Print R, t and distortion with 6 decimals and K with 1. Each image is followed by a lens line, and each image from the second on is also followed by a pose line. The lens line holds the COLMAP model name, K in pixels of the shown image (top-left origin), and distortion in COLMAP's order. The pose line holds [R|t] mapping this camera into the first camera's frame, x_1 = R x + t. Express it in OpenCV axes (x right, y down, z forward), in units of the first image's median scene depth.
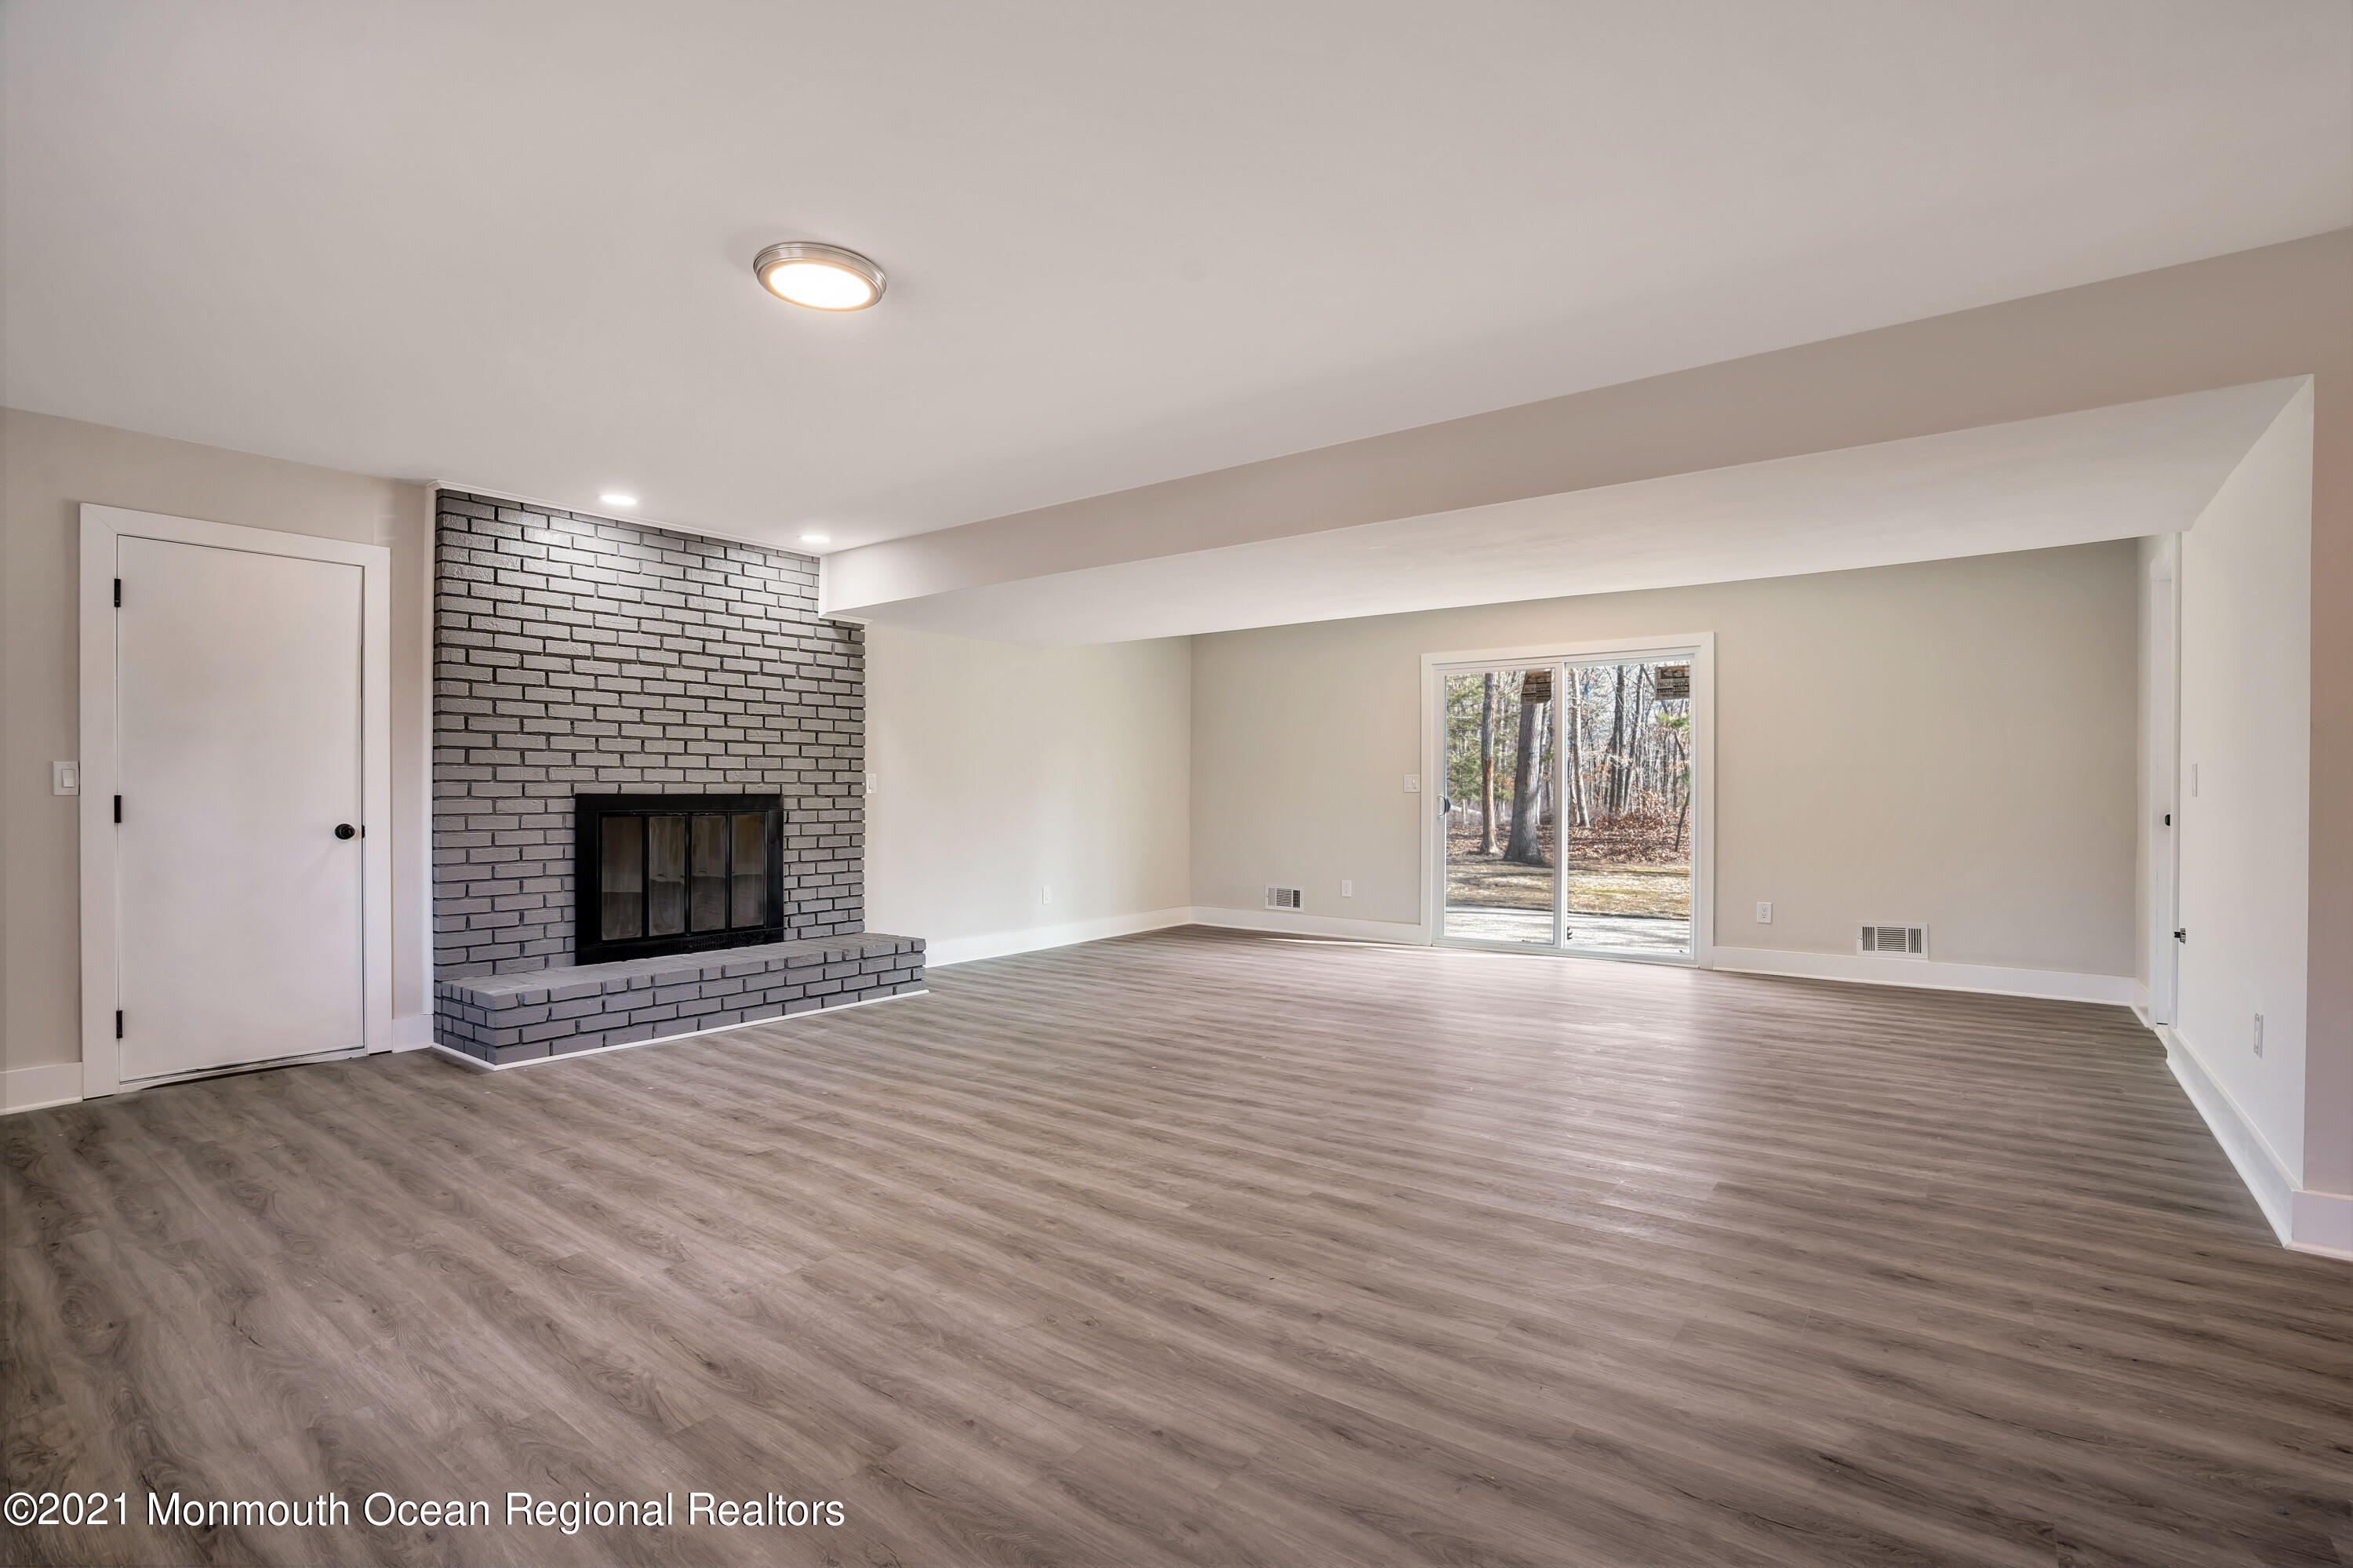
lens RADIAL K [[1093.7, 0, 1178.3], [0, 1093.7, 788.8], [0, 0, 1]] dist [-0.056586, 0.016764]
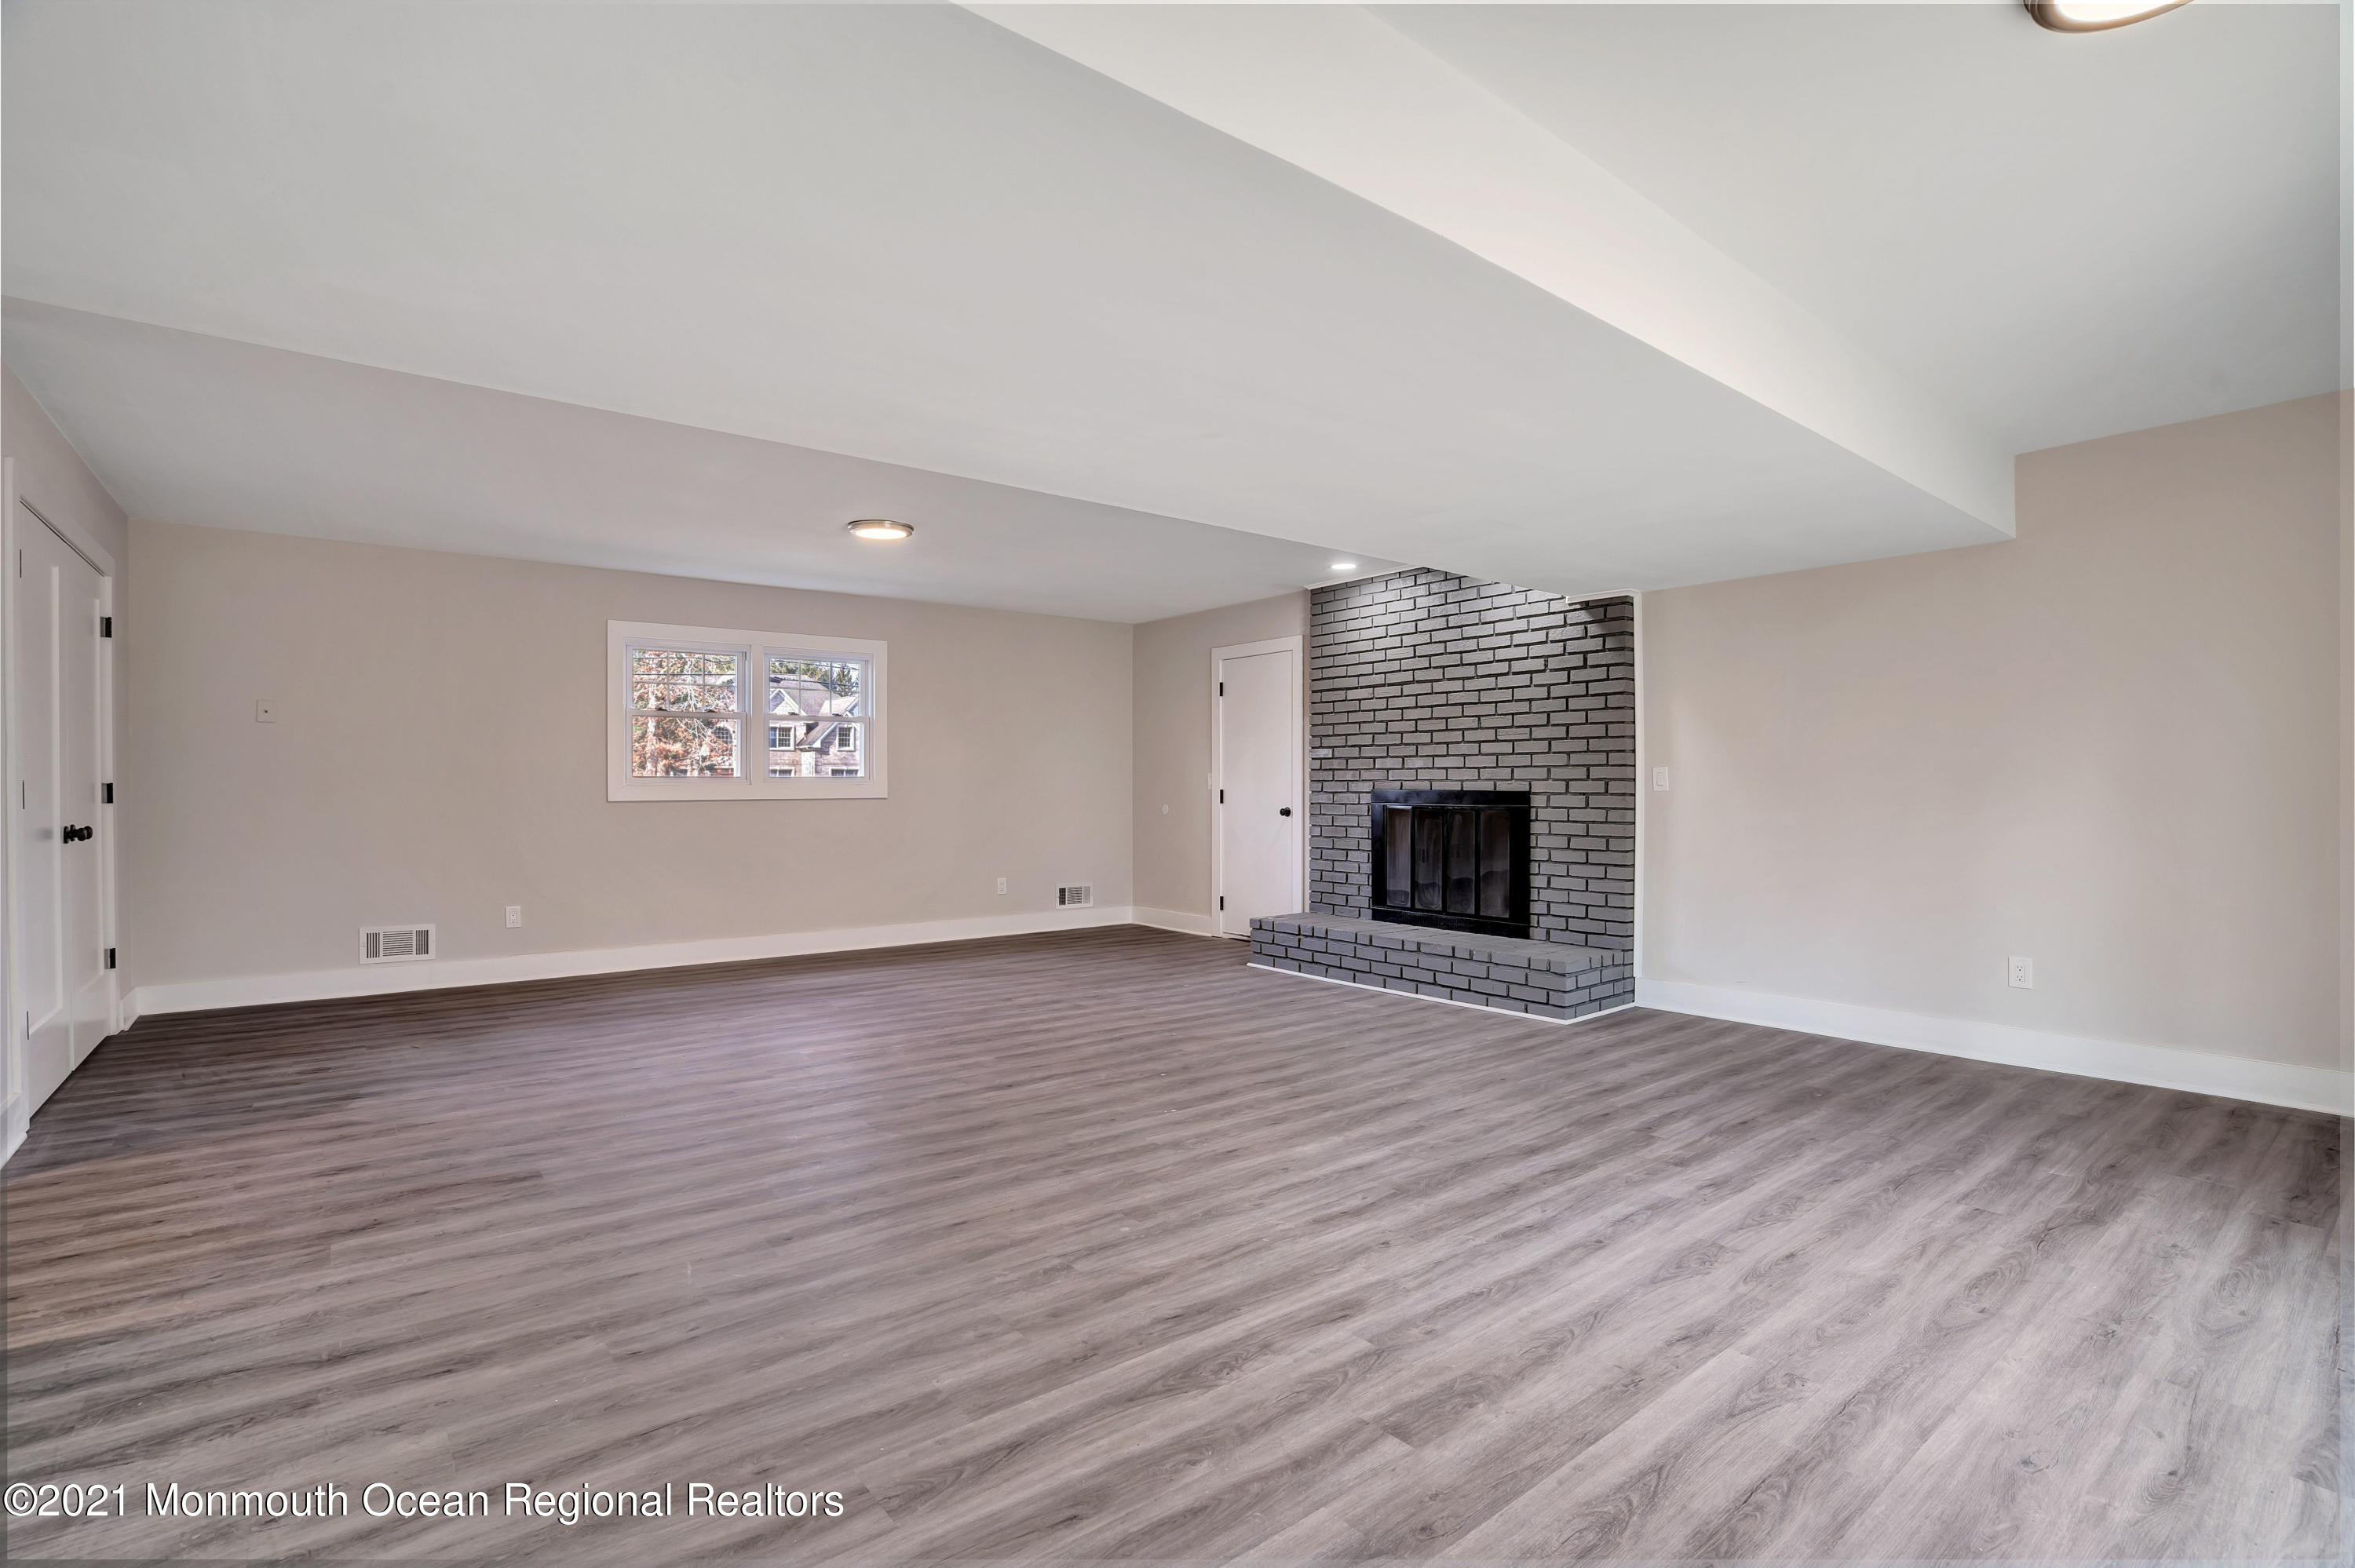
lens RADIAL K [[1086.7, 0, 1175.3], [0, 1086.7, 792.3], [0, 0, 1]] dist [-0.058032, 0.018181]
pose [[-0.243317, 0.005746, -0.969930, 1.010249], [0.002370, 0.999983, 0.005330, -0.000055], [0.969944, -0.001002, -0.243327, 1.388701]]
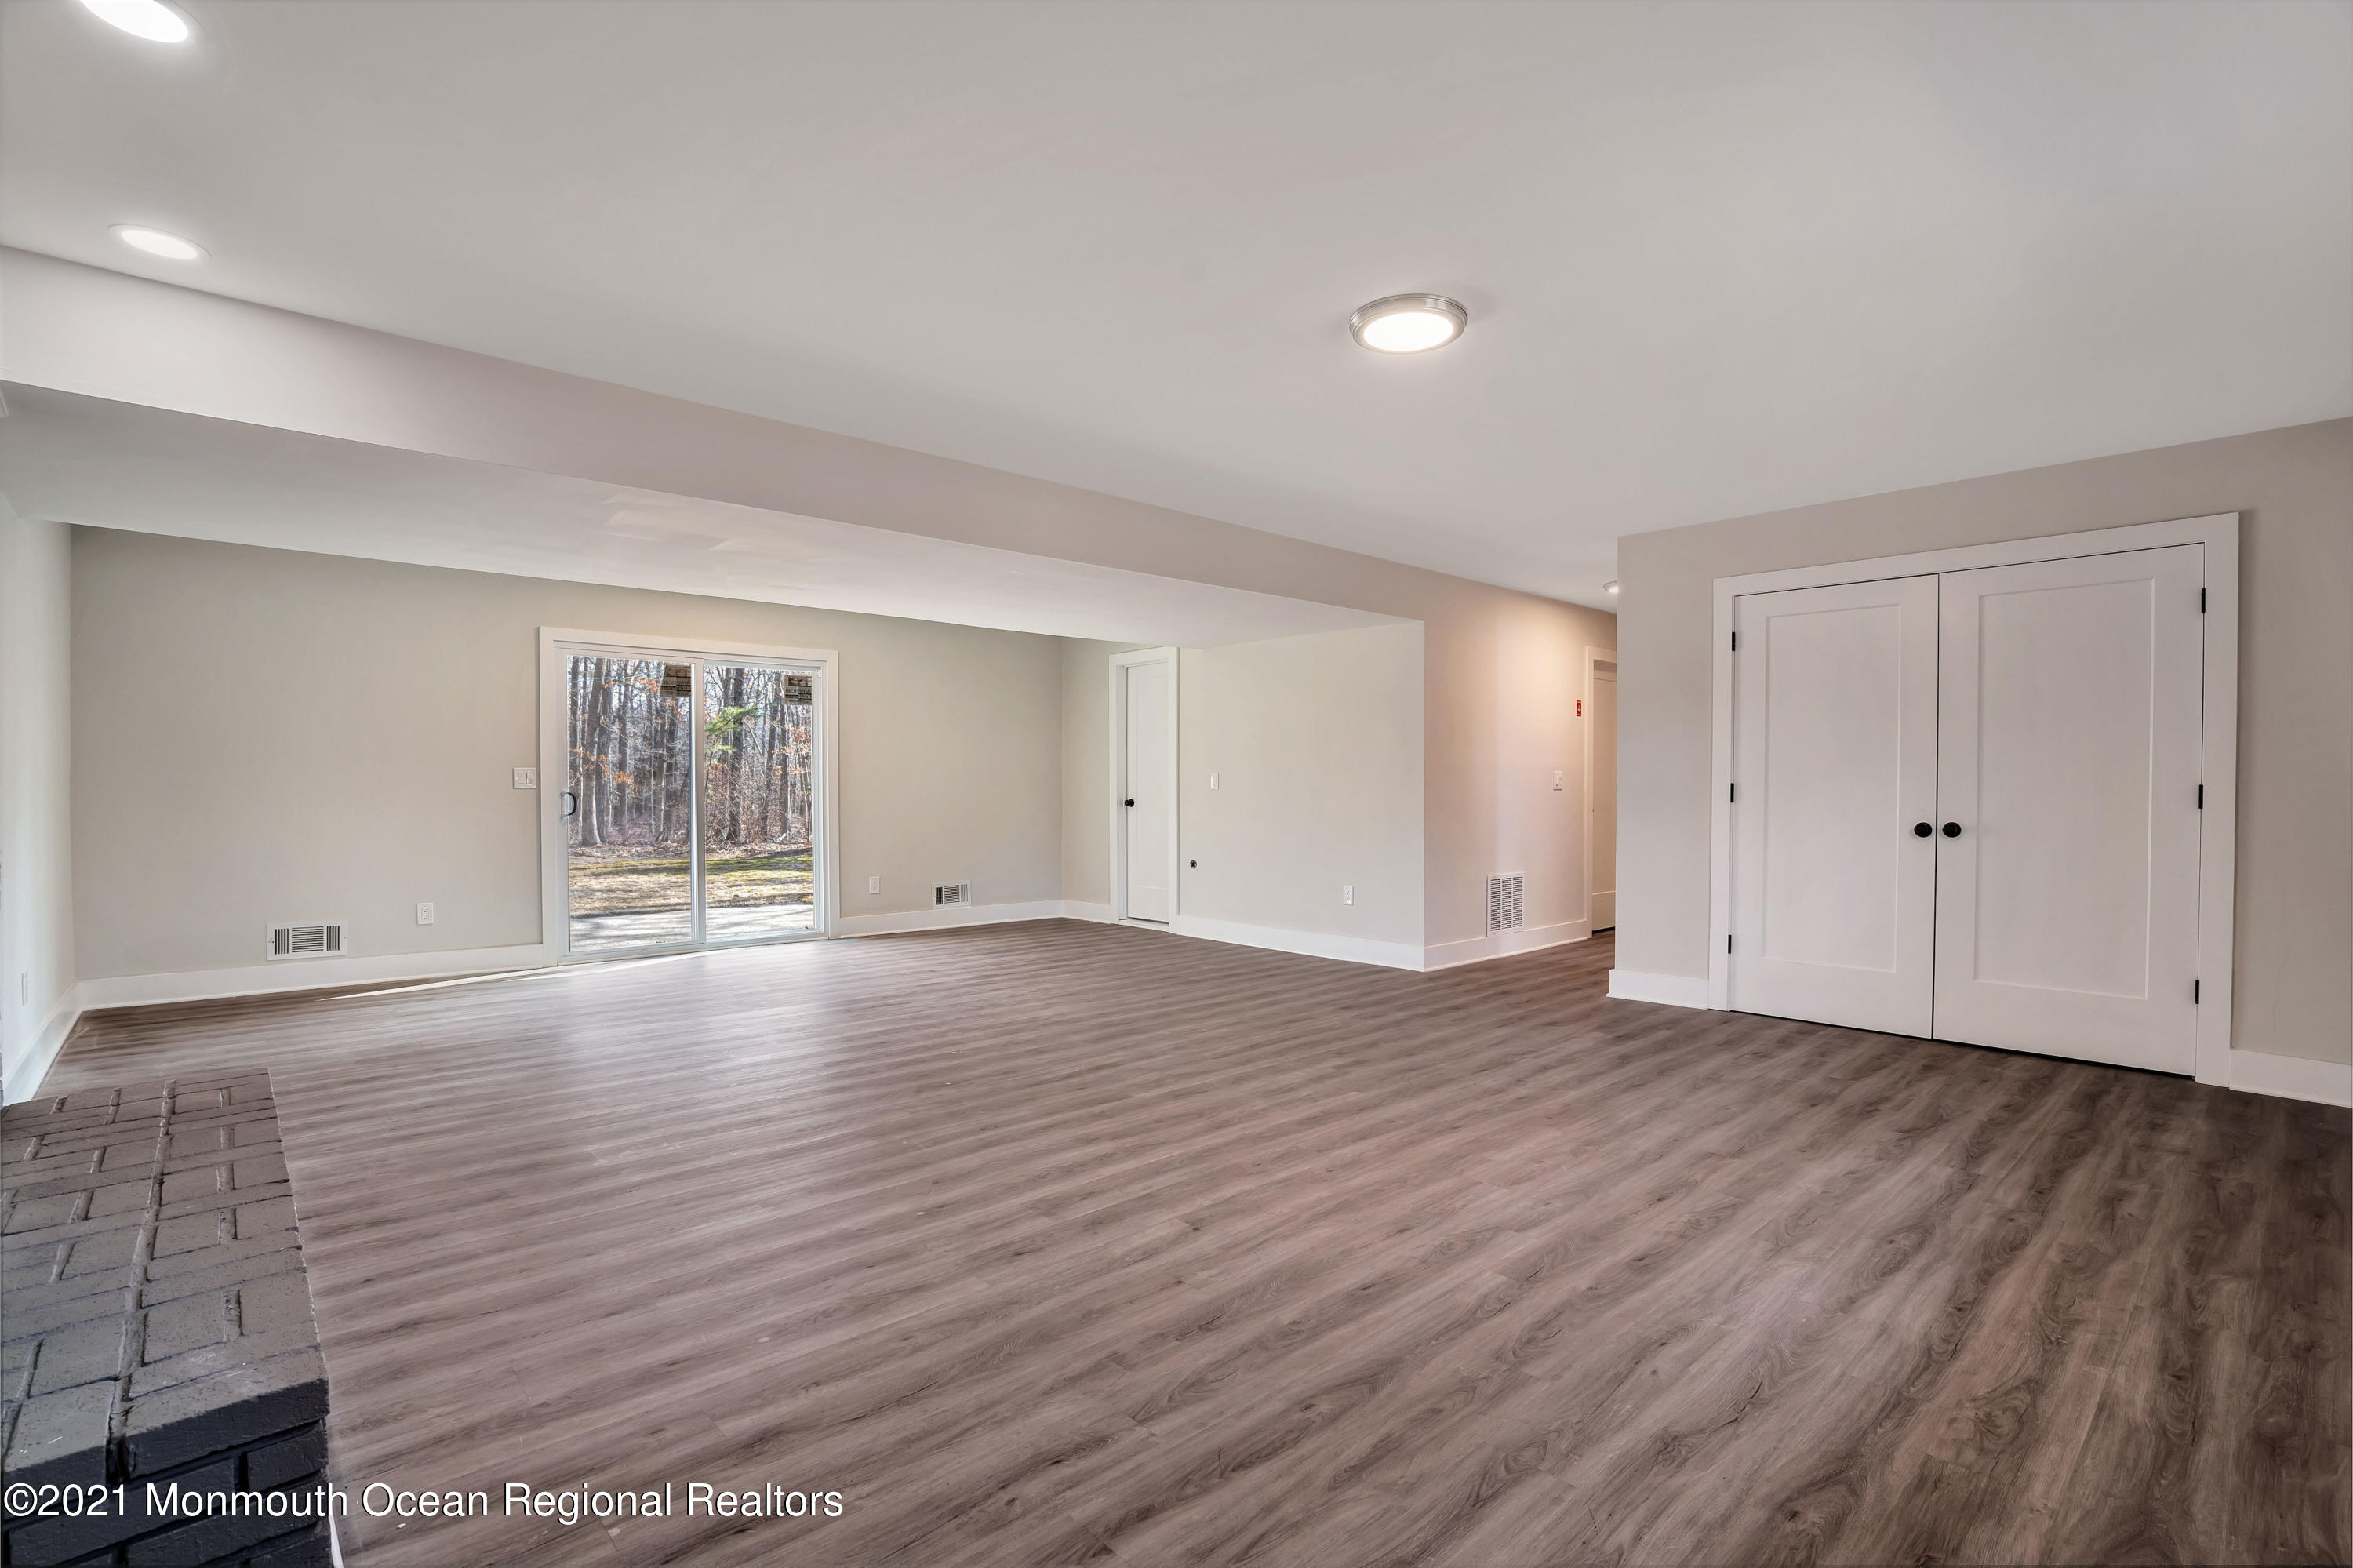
lens RADIAL K [[1085.9, 0, 1174.3], [0, 1085.9, 792.3], [0, 0, 1]] dist [-0.058032, 0.018181]
pose [[0.183537, -0.007944, 0.982981, -1.005285], [-0.003231, 0.999957, 0.008685, -0.005770], [-0.983008, -0.004770, 0.183503, 0.712323]]
